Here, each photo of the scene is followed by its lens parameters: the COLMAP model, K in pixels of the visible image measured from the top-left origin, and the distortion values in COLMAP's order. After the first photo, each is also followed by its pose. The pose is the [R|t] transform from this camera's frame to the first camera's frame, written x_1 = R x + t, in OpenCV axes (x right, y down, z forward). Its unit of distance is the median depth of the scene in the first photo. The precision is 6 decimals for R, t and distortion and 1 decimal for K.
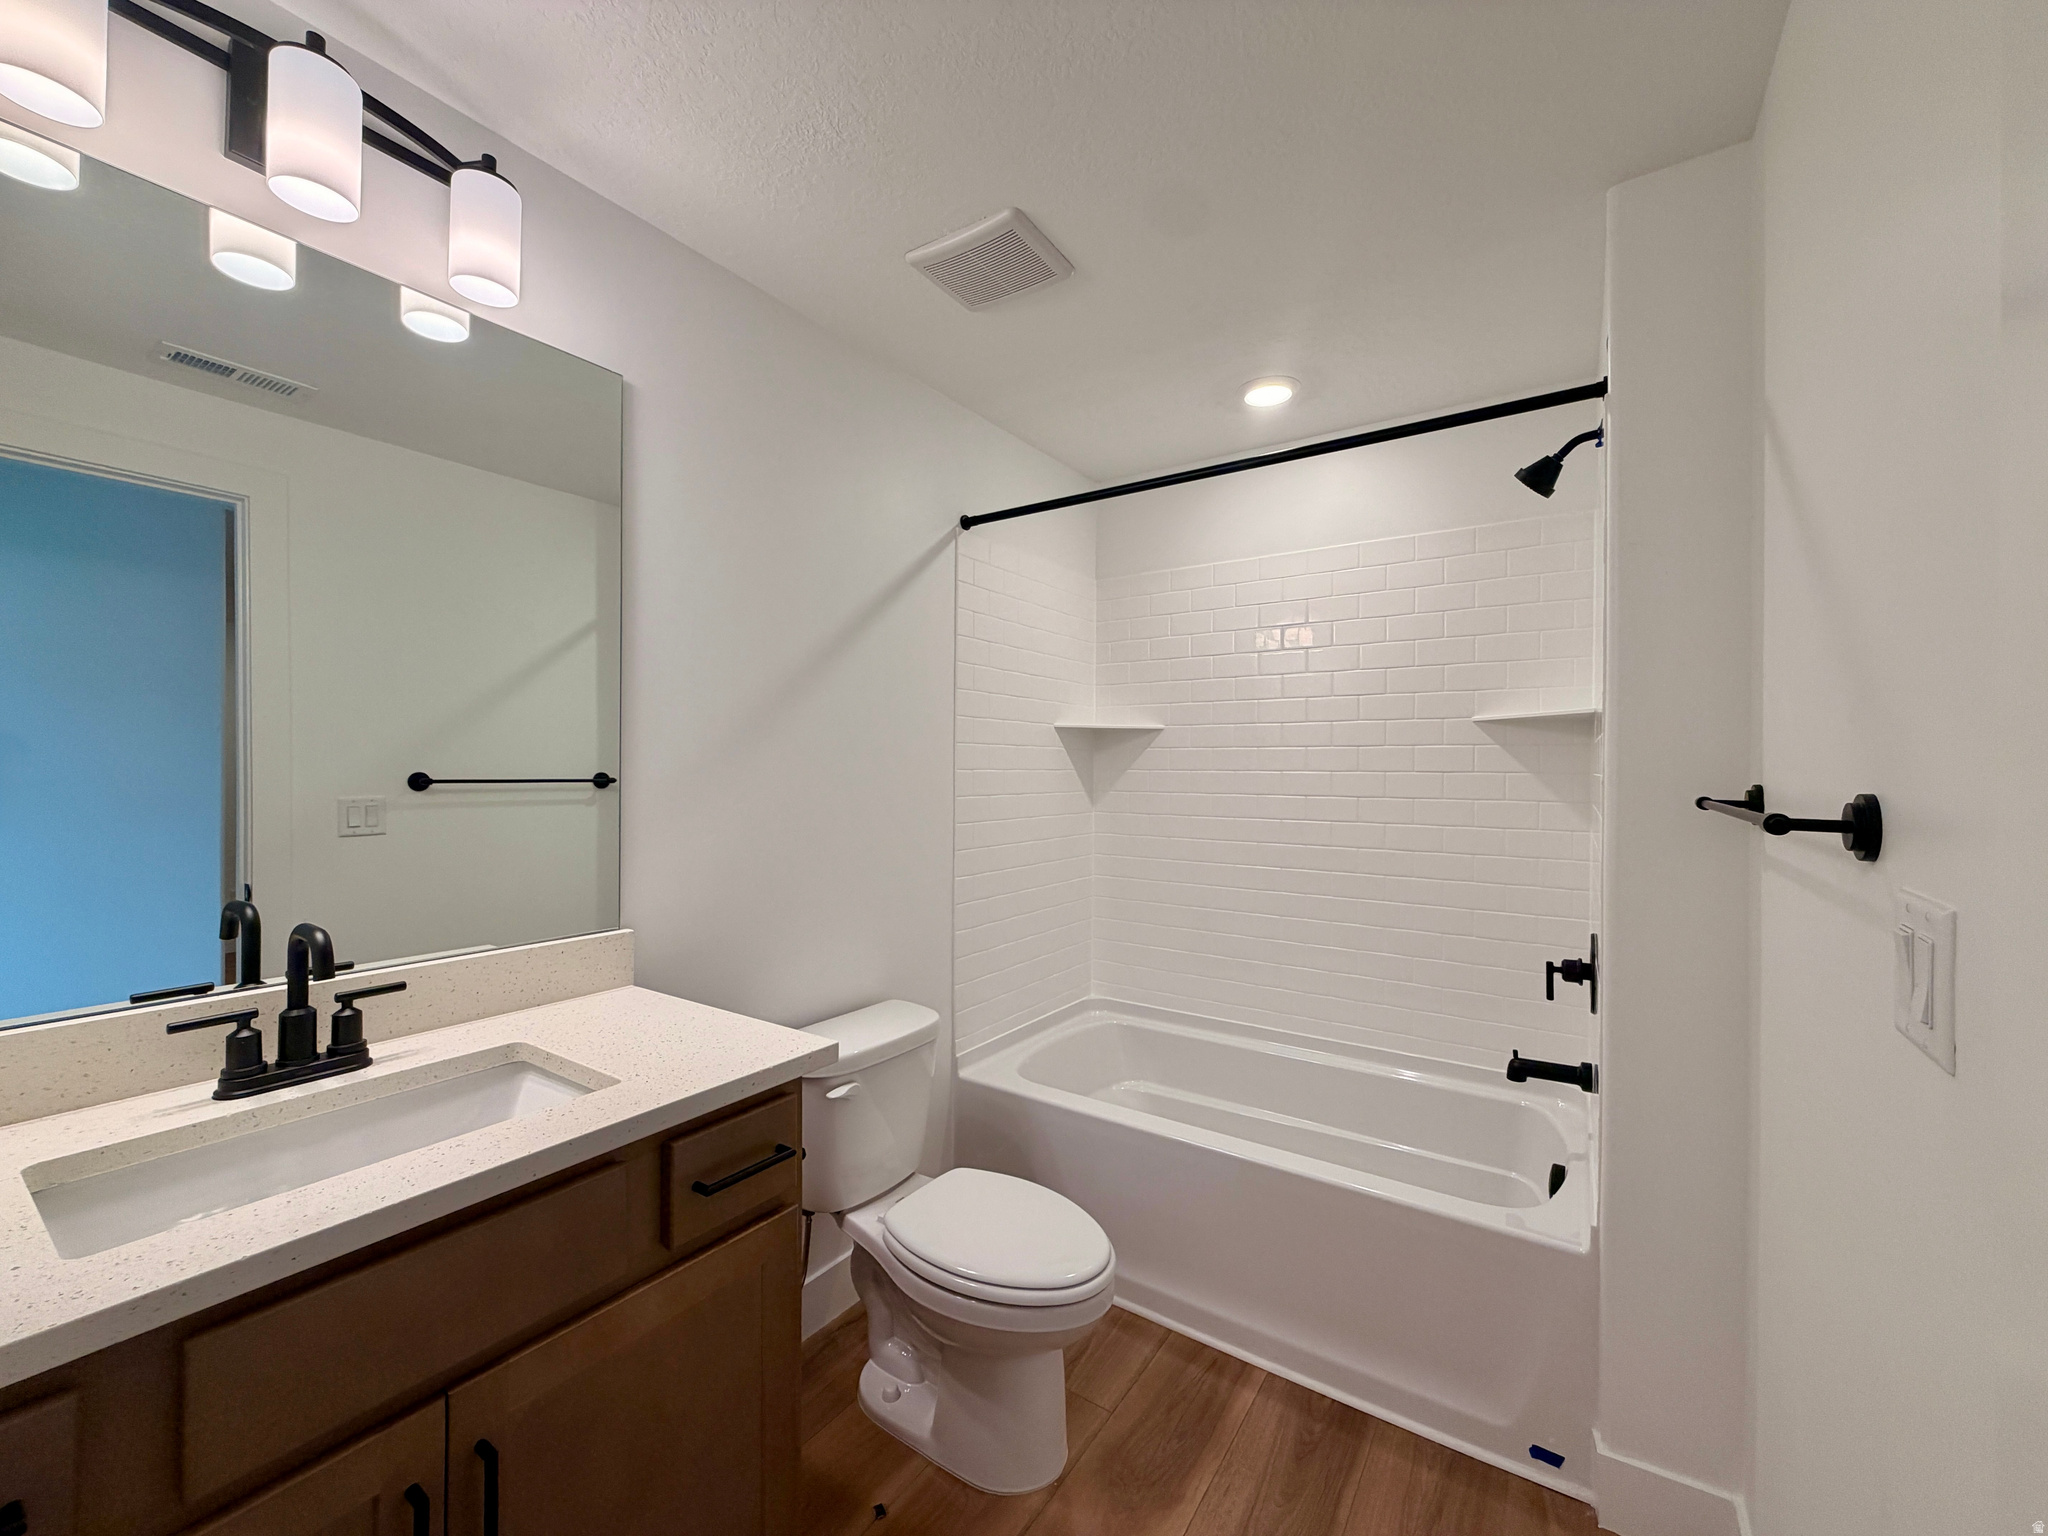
lens RADIAL K [[817.6, 0, 1021.7], [0, 817.6, 768.7], [0, 0, 1]] dist [-0.001101, -0.000080]
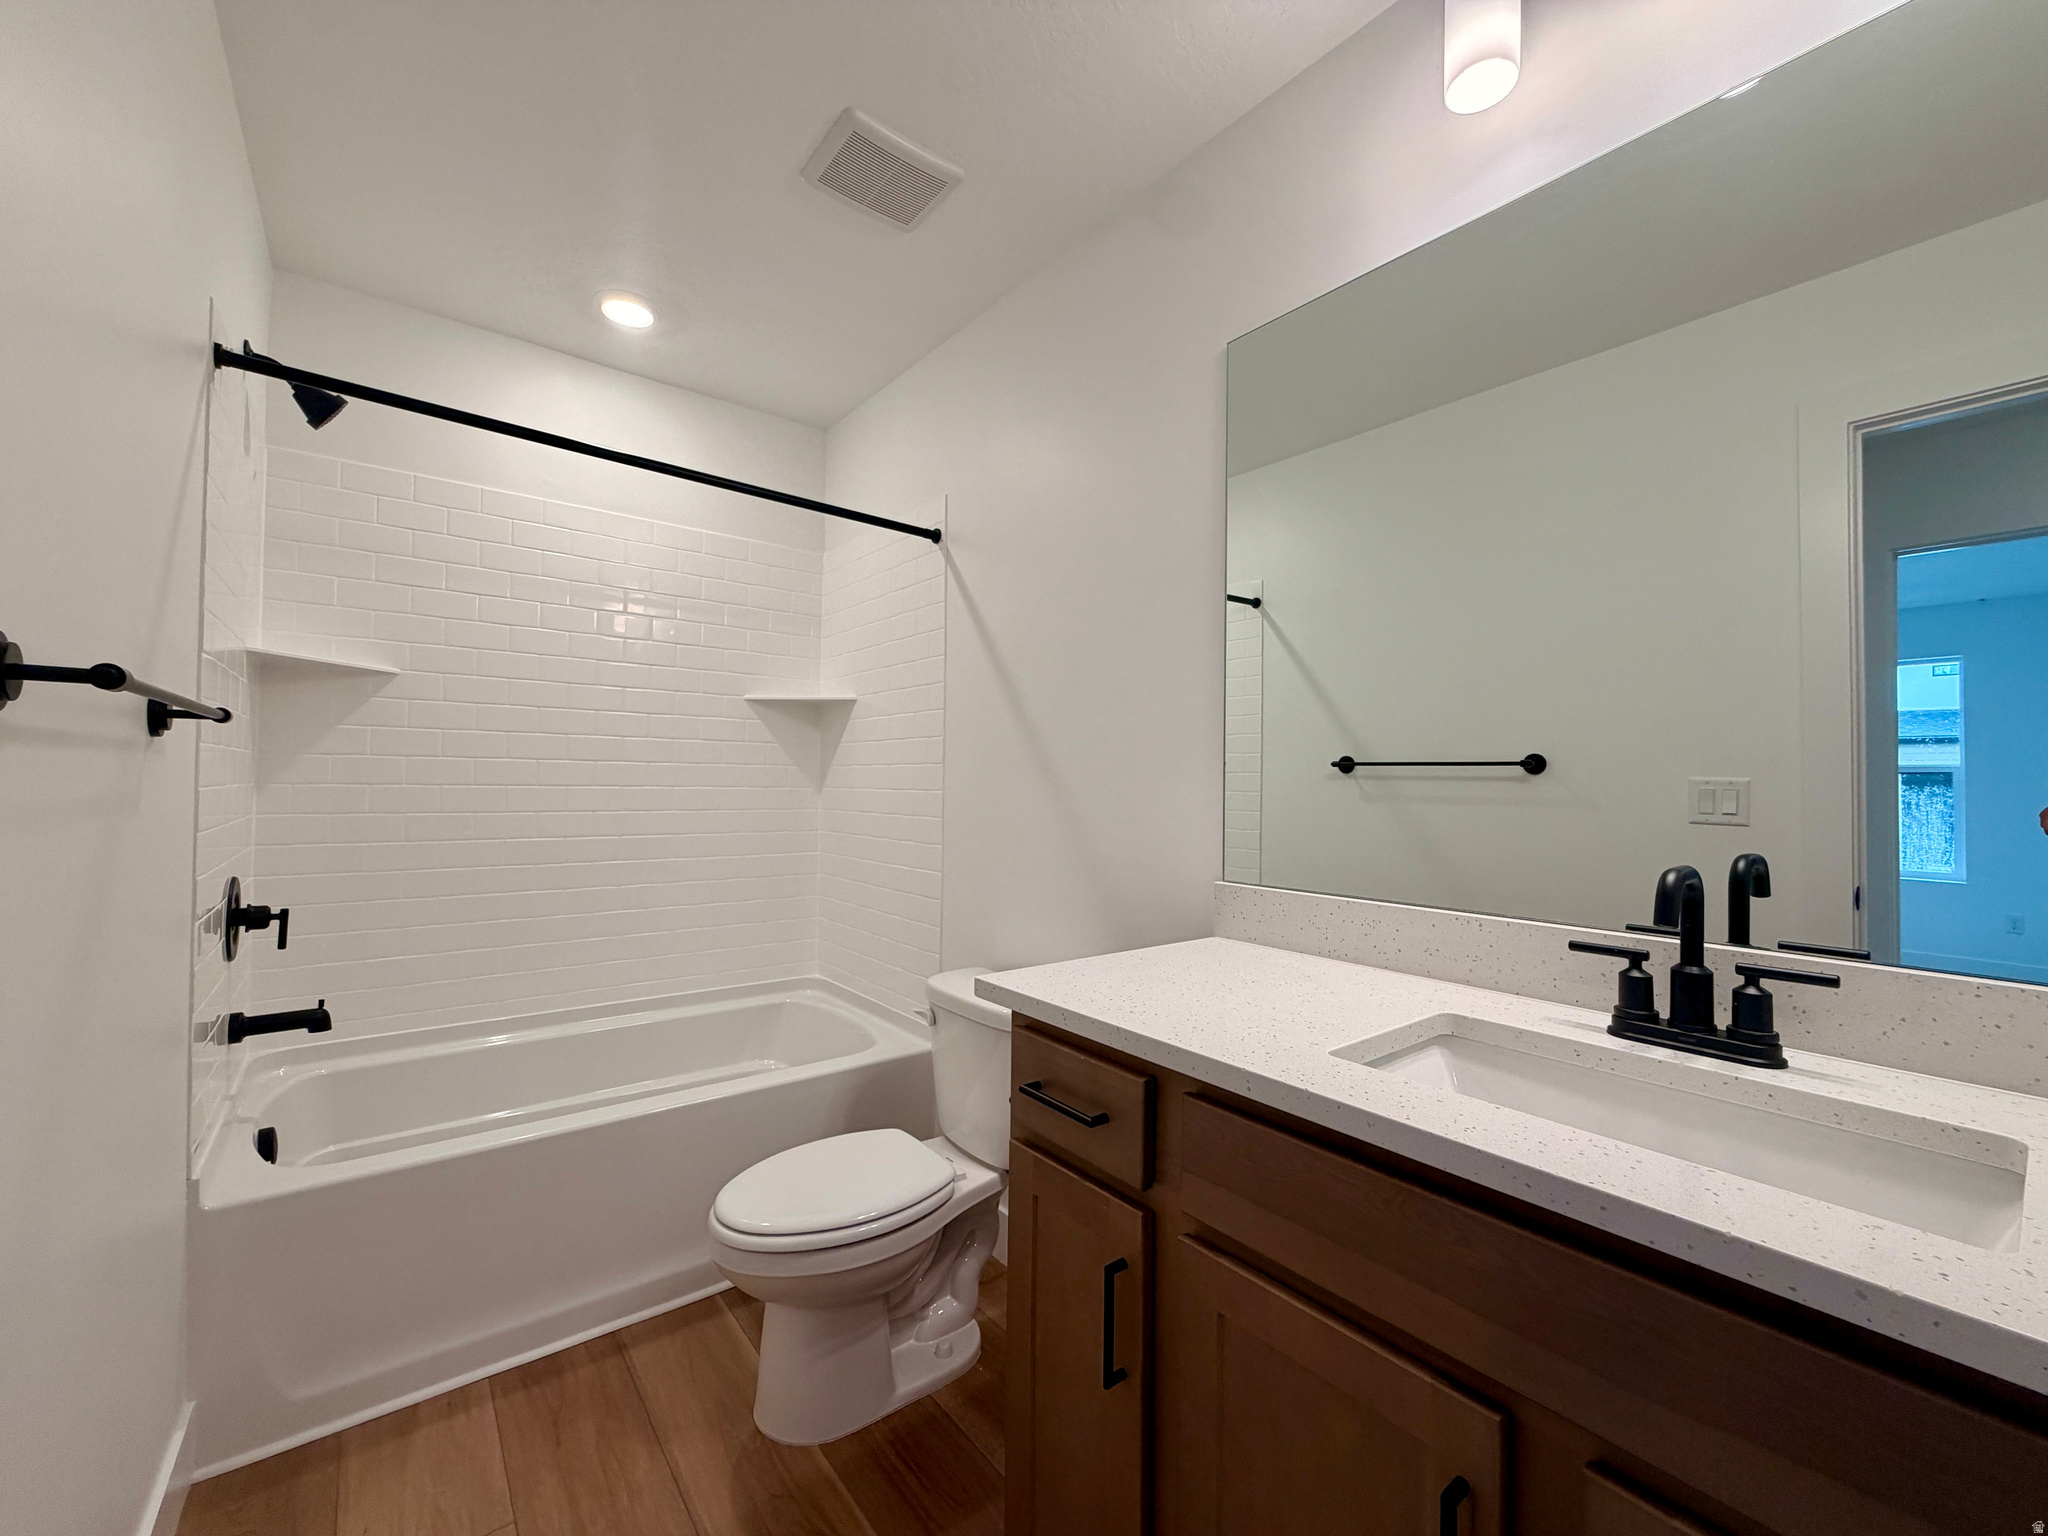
lens RADIAL K [[817.6, 0, 1021.9], [0, 817.6, 772.4], [0, 0, 1]] dist [-0.001101, -0.000080]
pose [[-0.307345, -0.014990, -0.951480, 0.160795], [-0.005031, 0.999888, -0.014128, 0.104800], [0.951585, 0.000444, -0.307386, 0.594301]]
